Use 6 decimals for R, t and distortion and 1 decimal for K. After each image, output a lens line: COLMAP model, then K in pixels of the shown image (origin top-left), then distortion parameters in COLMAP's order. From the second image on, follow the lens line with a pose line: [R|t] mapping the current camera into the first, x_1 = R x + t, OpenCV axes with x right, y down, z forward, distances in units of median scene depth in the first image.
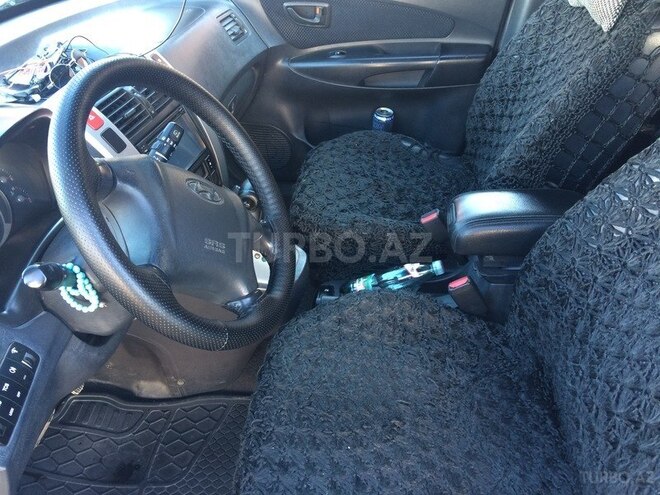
lens RADIAL K [[557.1, 0, 330.0], [0, 557.1, 247.5], [0, 0, 1]] dist [0.053286, -0.012921]
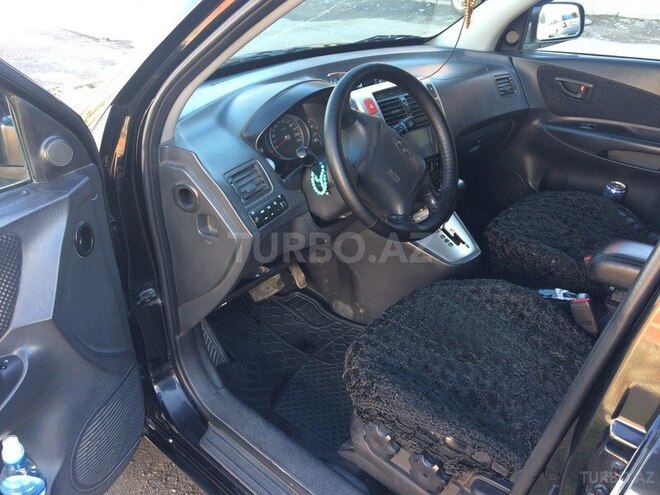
lens RADIAL K [[557.1, 0, 330.0], [0, 557.1, 247.5], [0, 0, 1]] dist [0.053286, -0.012921]
pose [[0.818411, 0.333098, -0.468240, 0.263386], [-0.389948, 0.920447, -0.026779, 0.166817], [0.422070, 0.204506, 0.883195, -0.280065]]
